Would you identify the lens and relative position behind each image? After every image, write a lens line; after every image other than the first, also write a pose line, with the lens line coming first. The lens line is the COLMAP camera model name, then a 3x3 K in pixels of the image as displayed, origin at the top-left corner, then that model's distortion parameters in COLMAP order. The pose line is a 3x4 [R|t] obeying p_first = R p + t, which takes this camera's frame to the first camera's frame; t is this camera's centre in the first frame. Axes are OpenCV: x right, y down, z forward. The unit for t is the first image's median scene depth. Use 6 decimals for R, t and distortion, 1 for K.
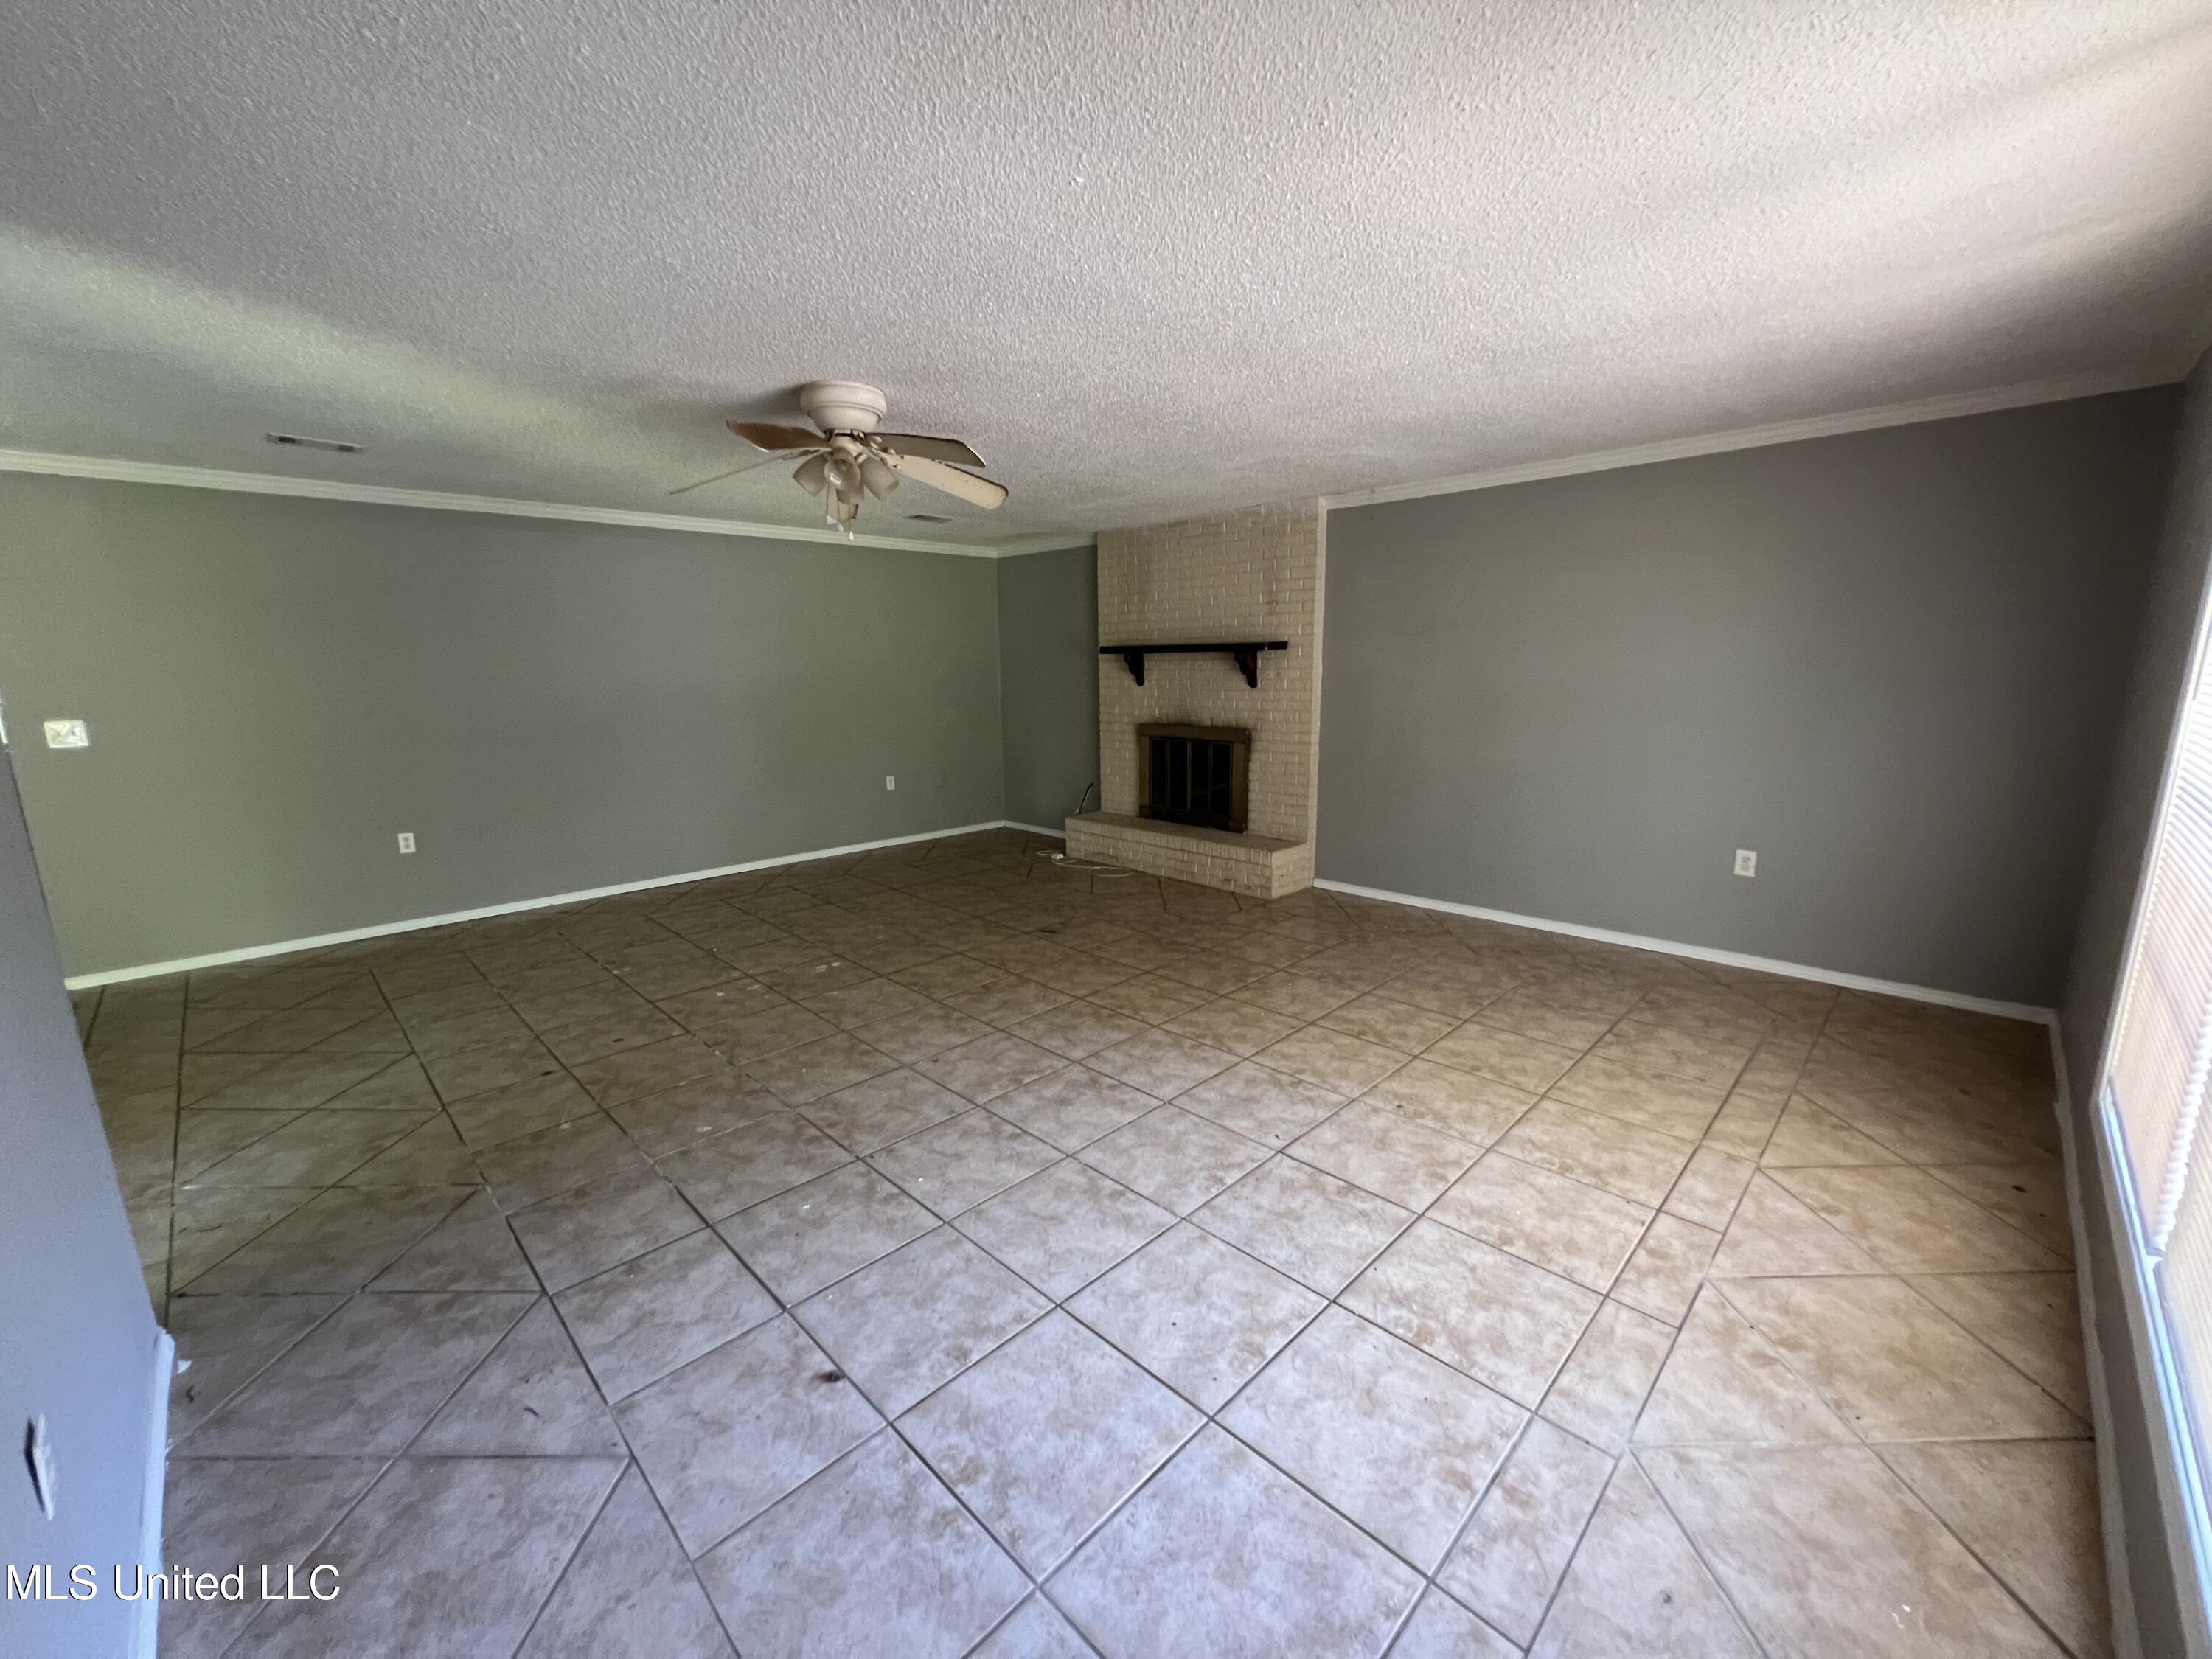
lens RADIAL K [[888.3, 0, 1106.0], [0, 888.3, 829.5], [0, 0, 1]] dist [0.000104, 0.000115]
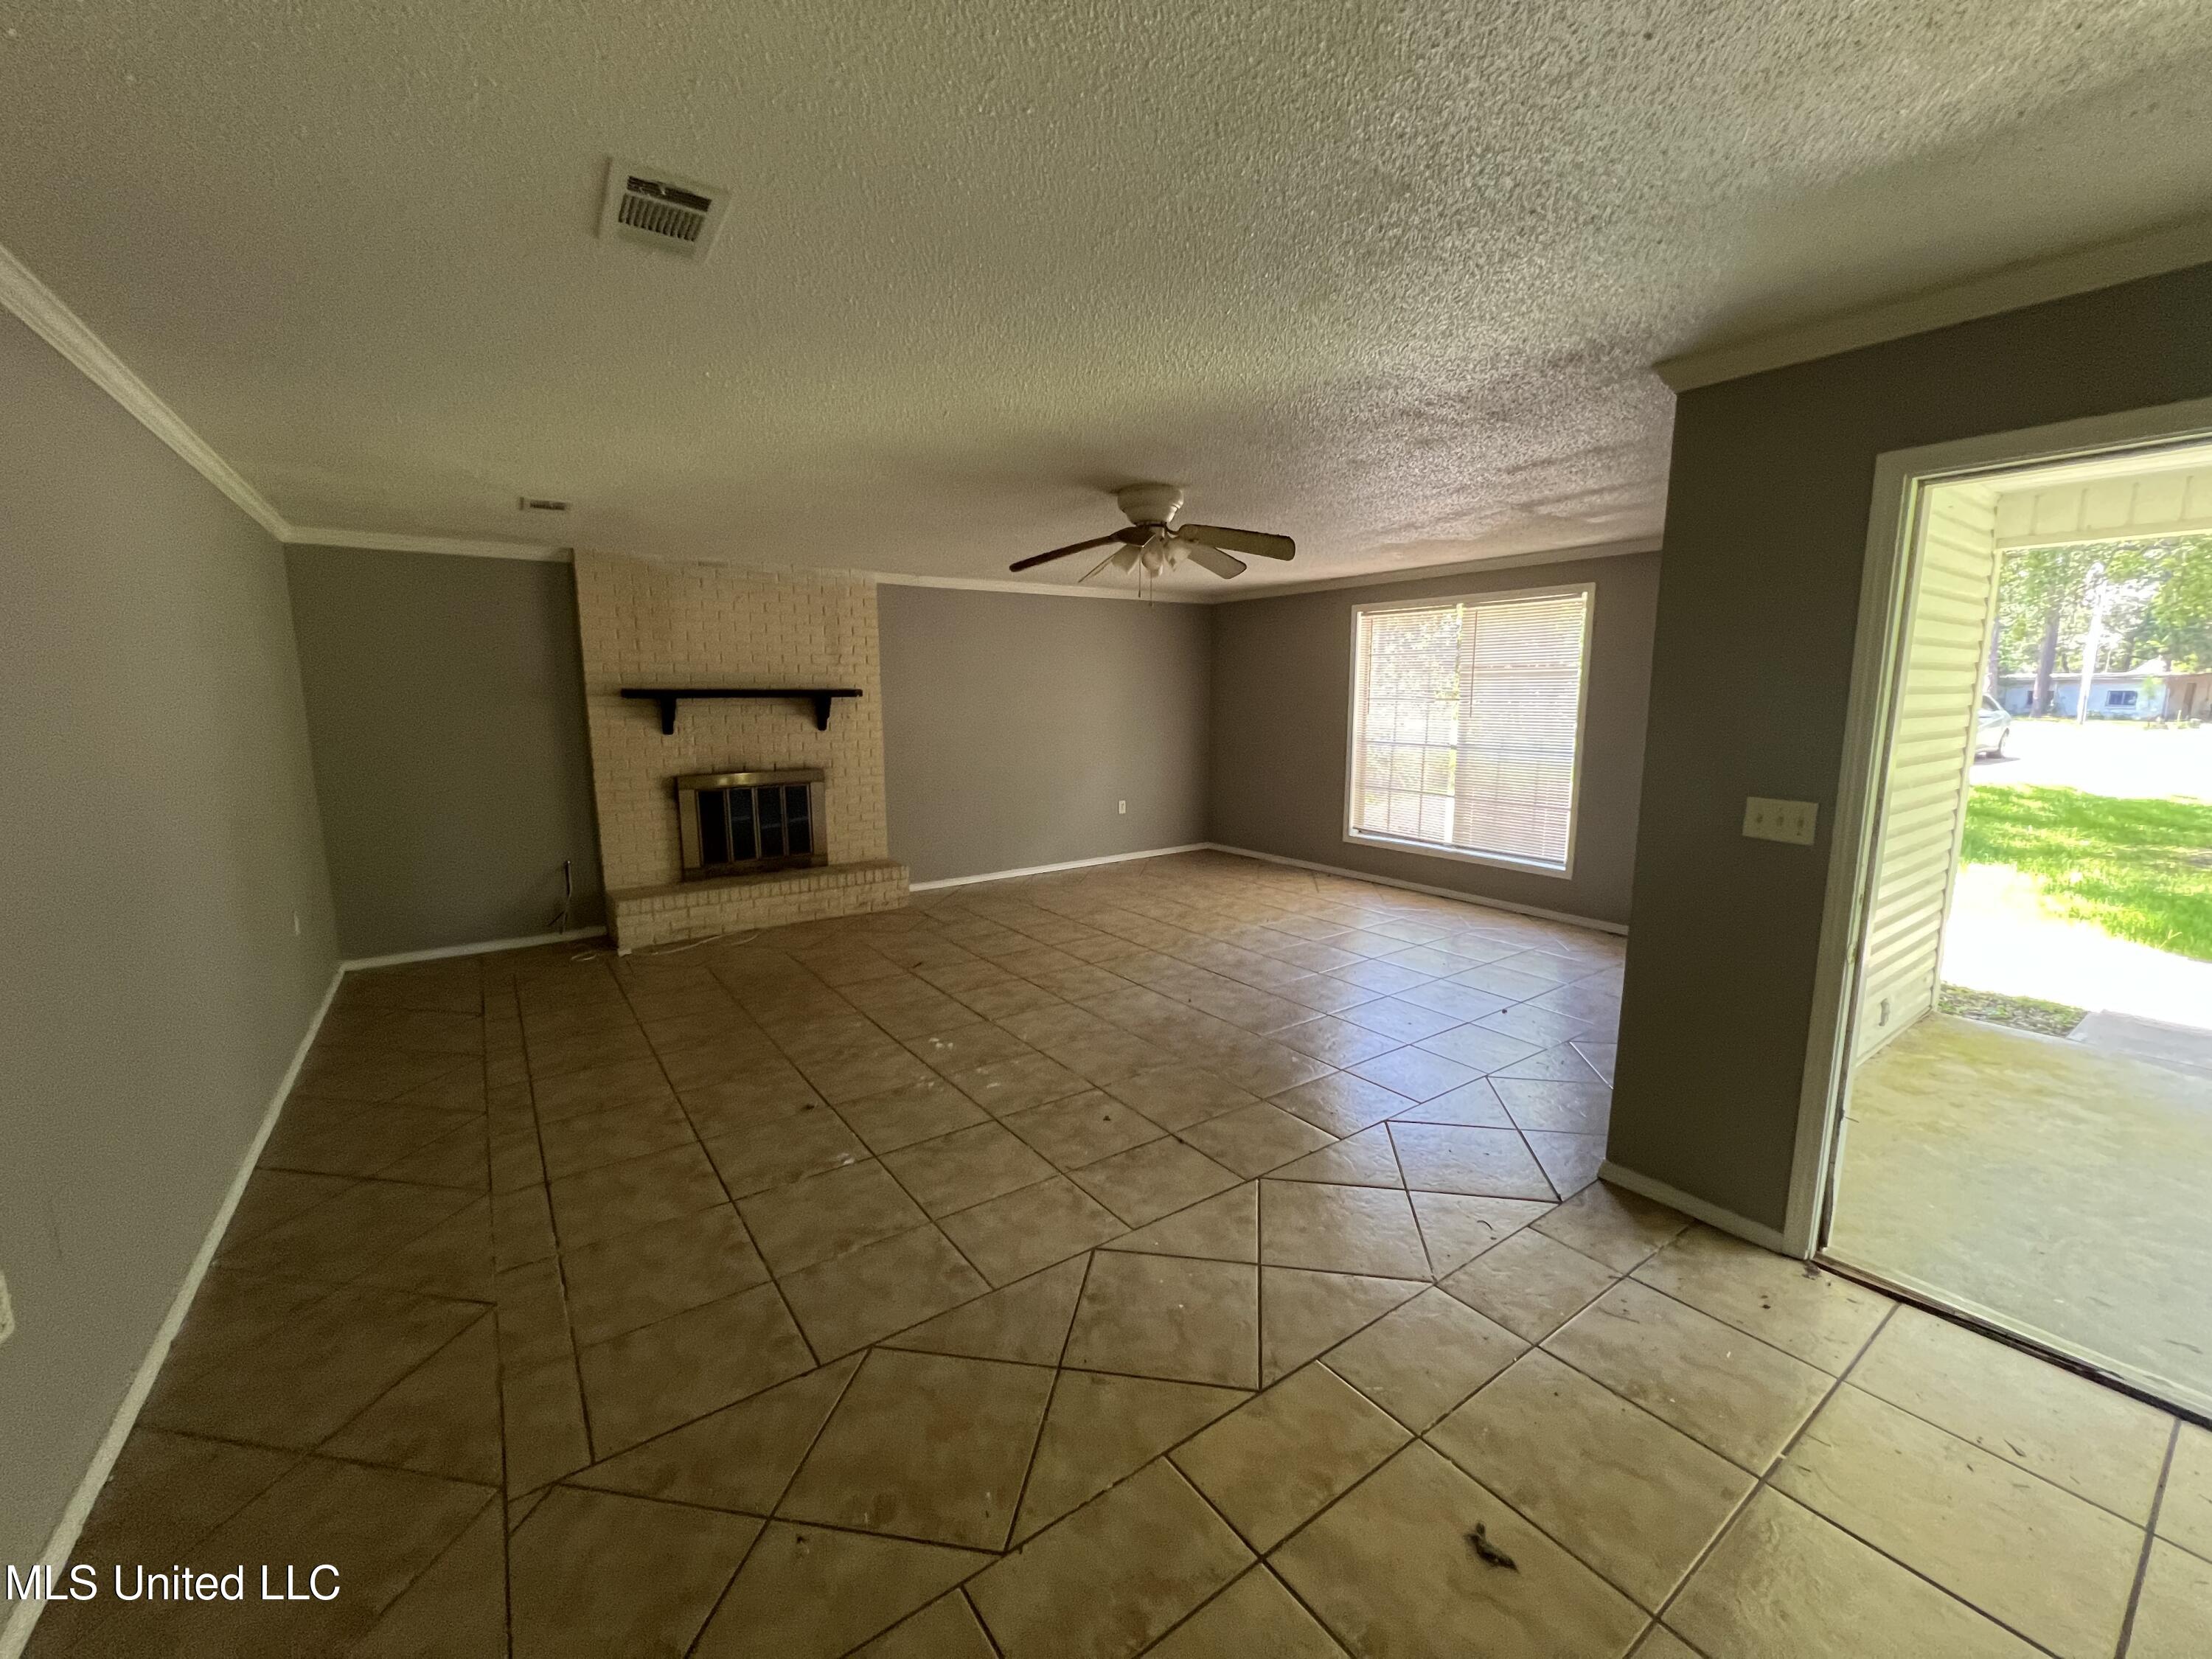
lens RADIAL K [[877.9, 0, 1106.0], [0, 877.9, 829.5], [0, 0, 1]] dist [0.000072, -0.000024]
pose [[0.161423, -0.138305, 0.977146, -1.115961], [0.185159, 0.976793, 0.107667, -0.121152], [-0.969360, 0.163547, 0.183285, 0.630958]]
